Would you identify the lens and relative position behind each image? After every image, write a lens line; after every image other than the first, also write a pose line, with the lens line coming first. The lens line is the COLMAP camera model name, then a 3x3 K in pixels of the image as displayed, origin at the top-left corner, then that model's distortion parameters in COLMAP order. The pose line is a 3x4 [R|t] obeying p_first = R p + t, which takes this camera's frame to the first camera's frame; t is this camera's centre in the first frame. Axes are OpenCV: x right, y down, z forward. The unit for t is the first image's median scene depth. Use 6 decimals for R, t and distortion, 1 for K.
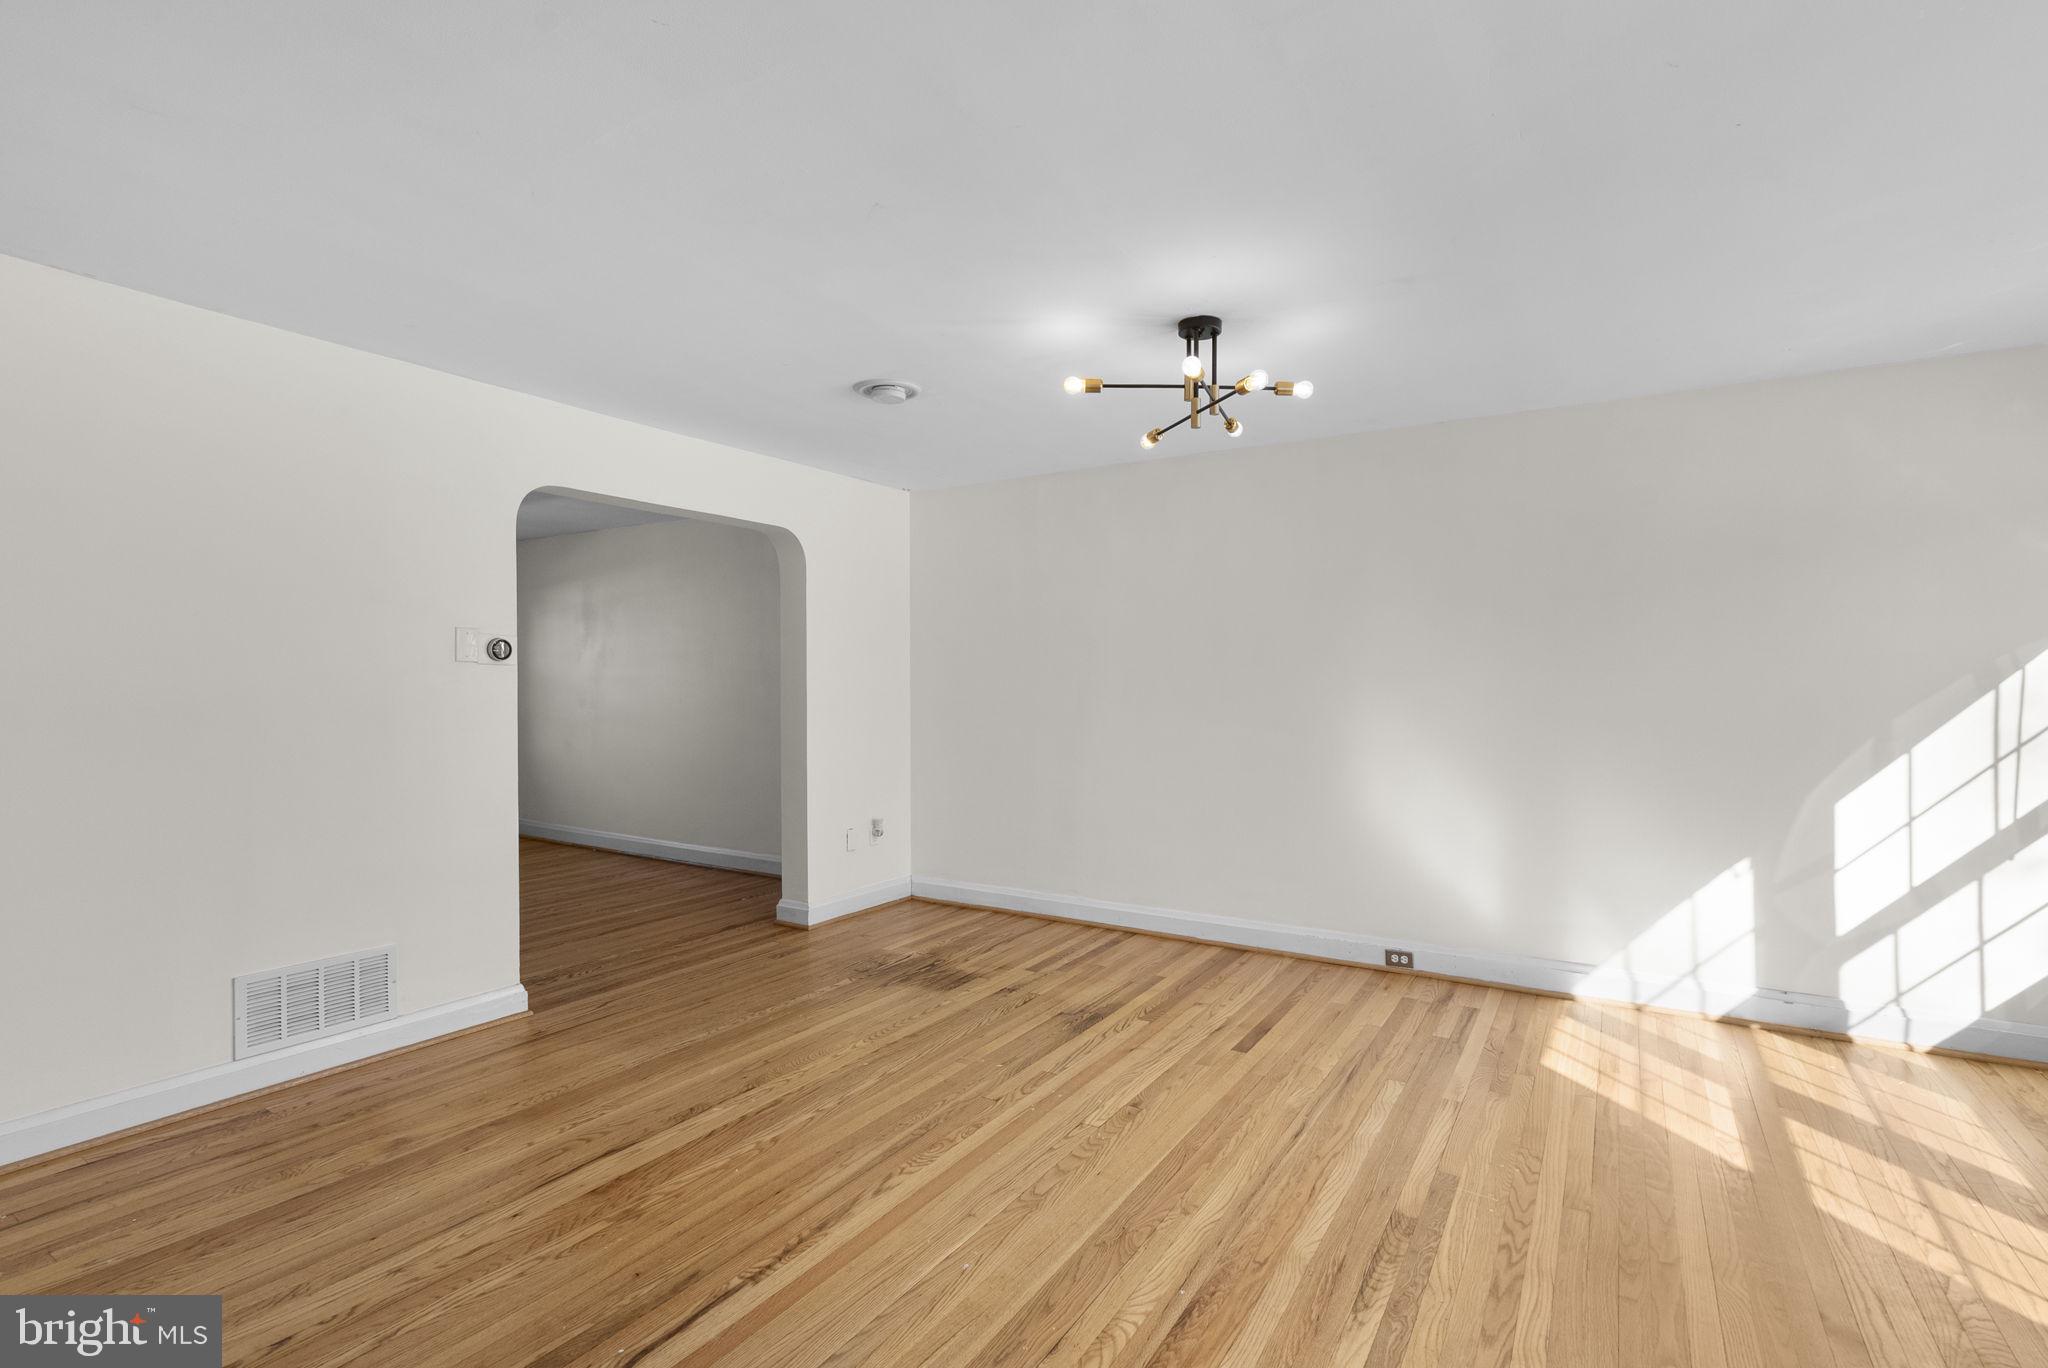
lens RADIAL K [[960.4, 0, 1004.6], [0, 960.4, 682.4], [0, 0, 1]] dist [-0.025116, 0.011329]
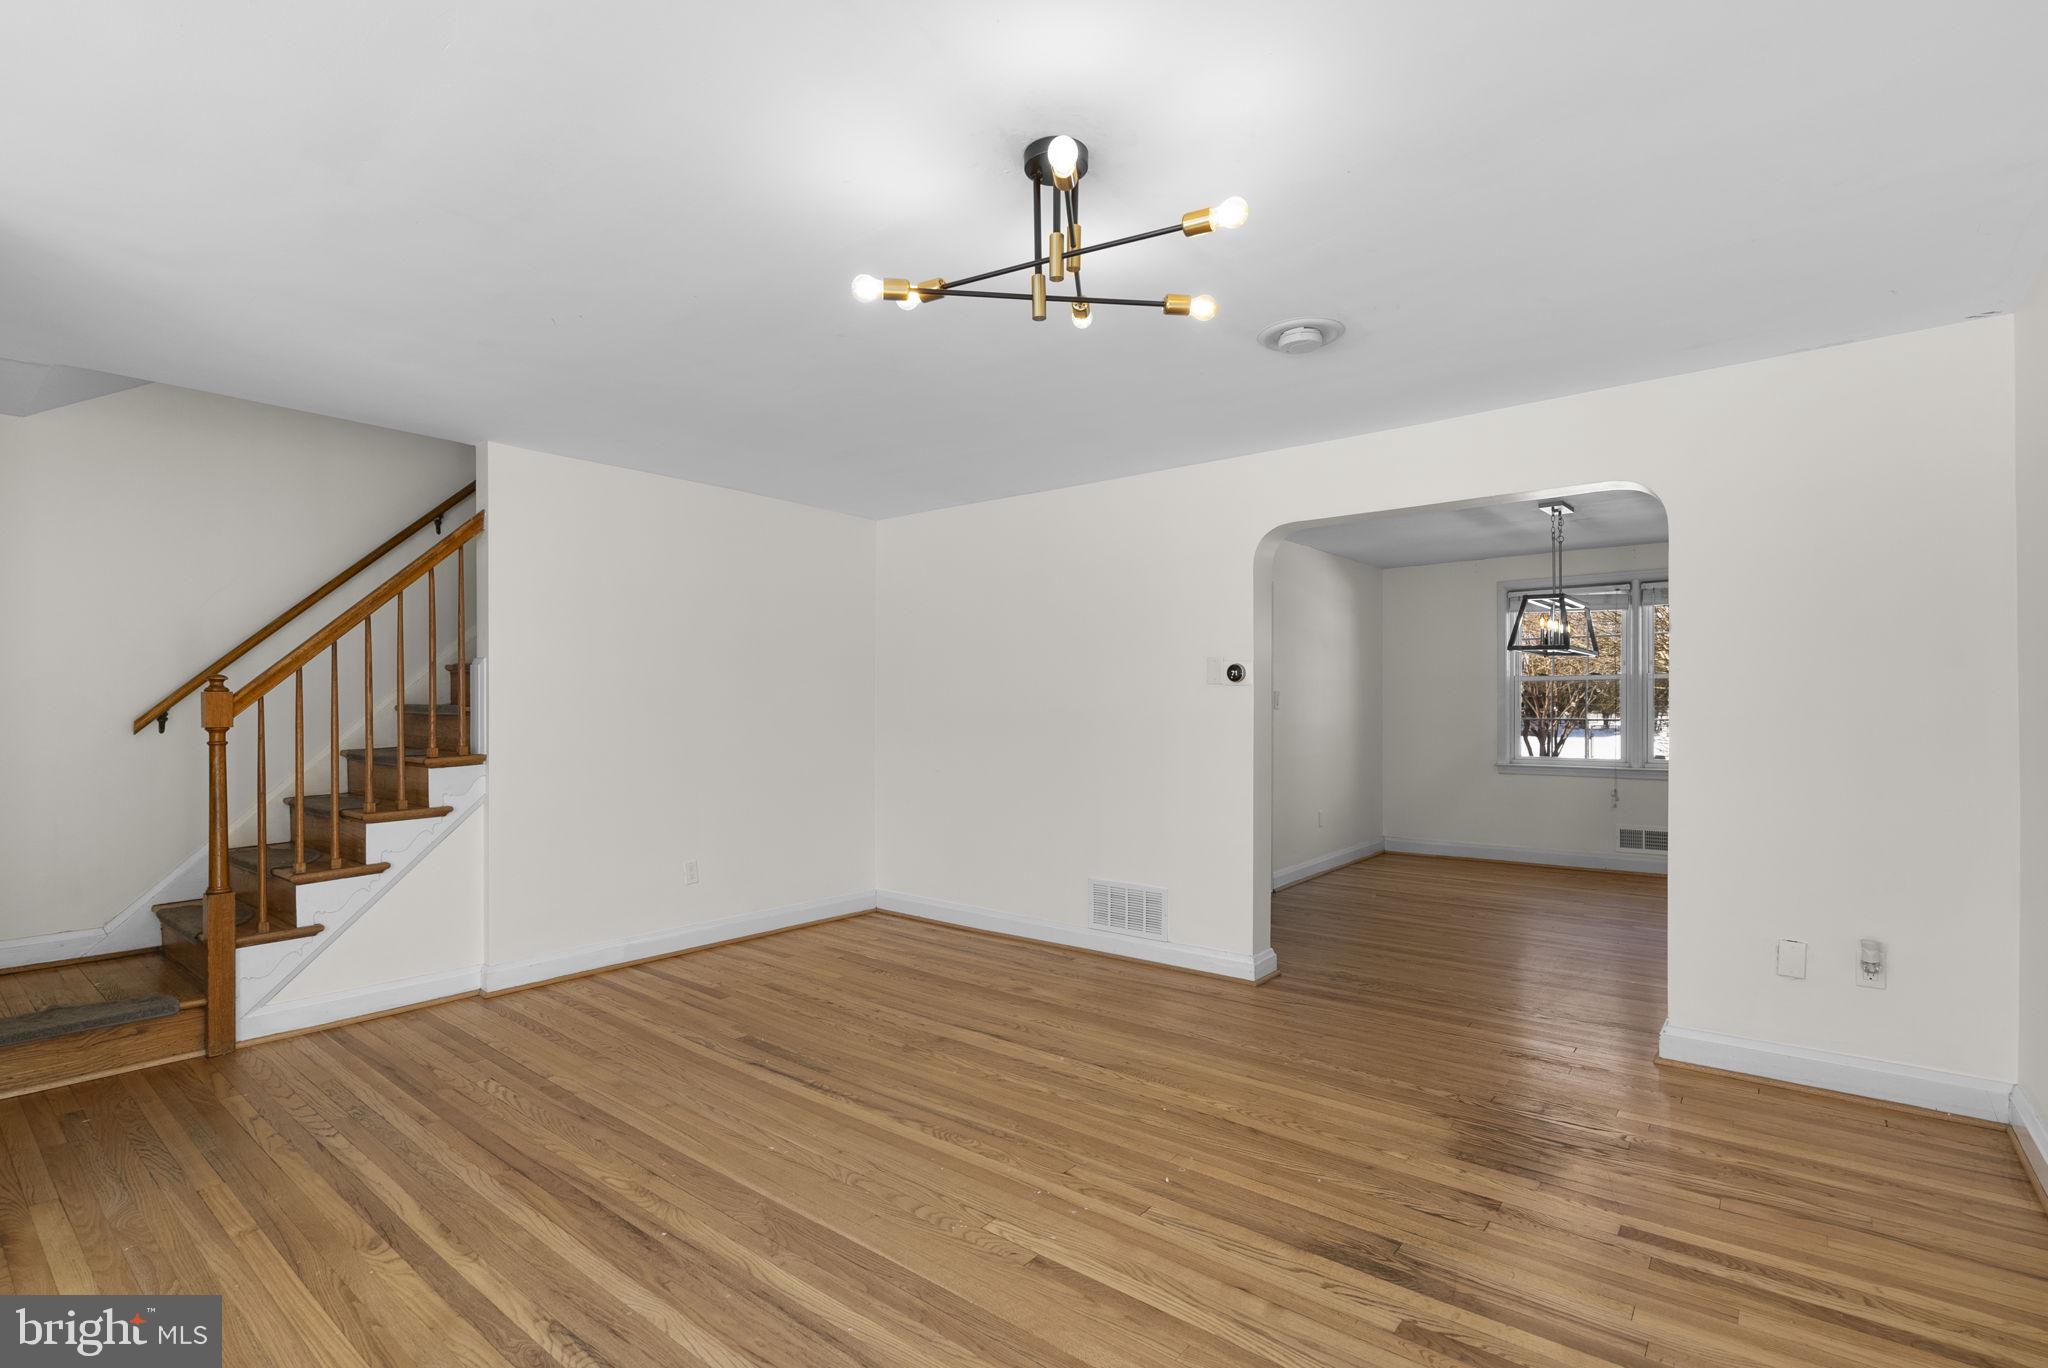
lens RADIAL K [[950.9, 0, 1021.1], [0, 950.9, 702.8], [0, 0, 1]] dist [-0.002559, 0.000508]
pose [[-0.104146, -0.004639, -0.994551, 0.746019], [0.001217, 0.999988, -0.004792, 0.007657], [0.994561, -0.001709, -0.104139, 0.904210]]
